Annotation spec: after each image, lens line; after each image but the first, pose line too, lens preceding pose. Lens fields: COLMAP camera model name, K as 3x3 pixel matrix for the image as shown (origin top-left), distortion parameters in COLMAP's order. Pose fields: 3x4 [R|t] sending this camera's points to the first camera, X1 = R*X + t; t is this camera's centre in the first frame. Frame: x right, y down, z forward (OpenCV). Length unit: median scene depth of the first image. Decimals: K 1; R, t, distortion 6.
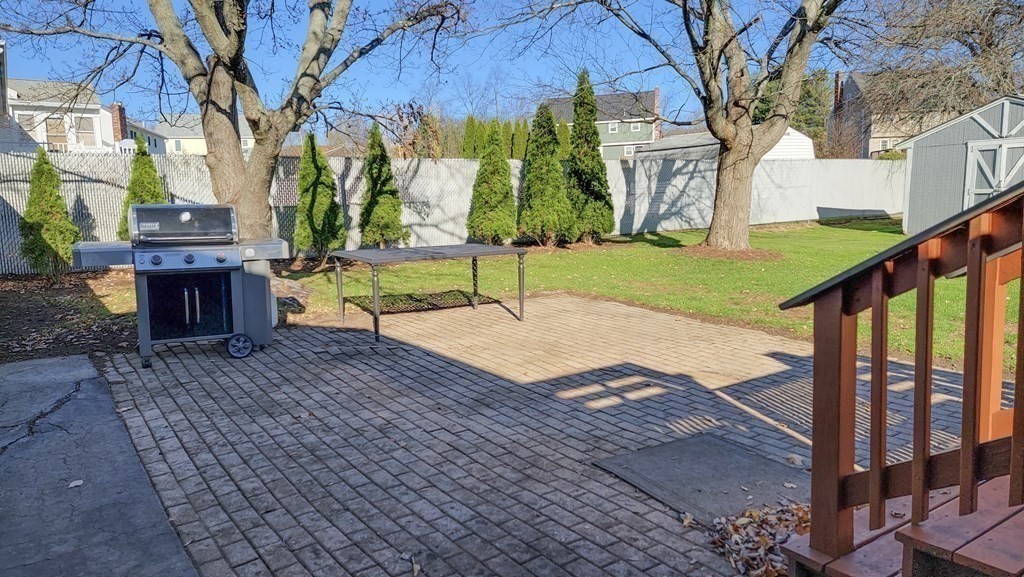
lens RADIAL K [[704.0, 0, 518.0], [0, 704.0, 282.0], [0, 0, 1]] dist [0.061391, -0.017637]
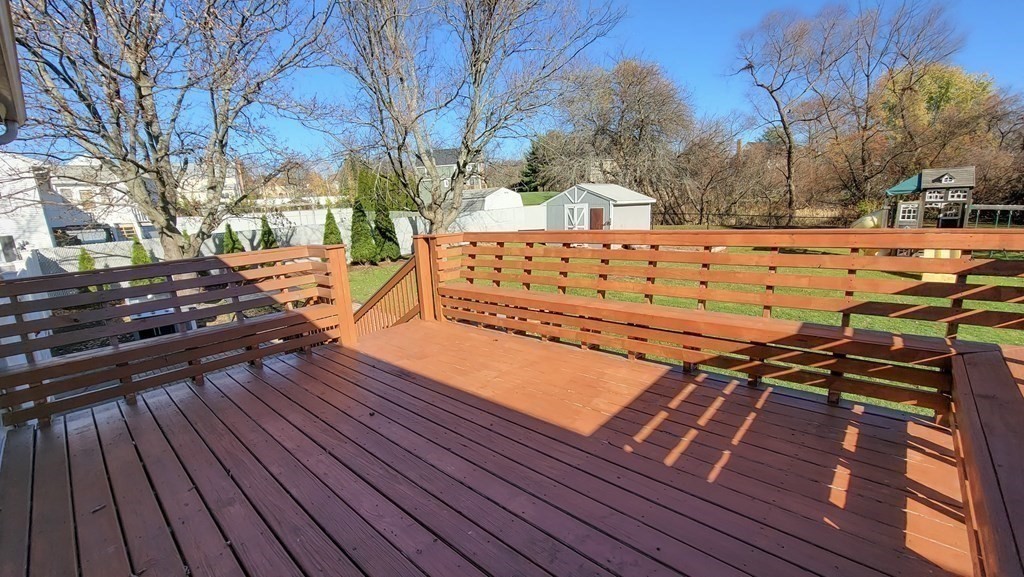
lens RADIAL K [[416.0, 0, 512.5], [0, 416.0, 297.4], [0, 0, 1]] dist [-0.006251, 0.001550]
pose [[0.976868, -0.073441, 0.200835, 0.187298], [0.050118, 0.991647, 0.118845, -0.070449], [-0.207885, -0.106030, 0.972390, -0.270483]]
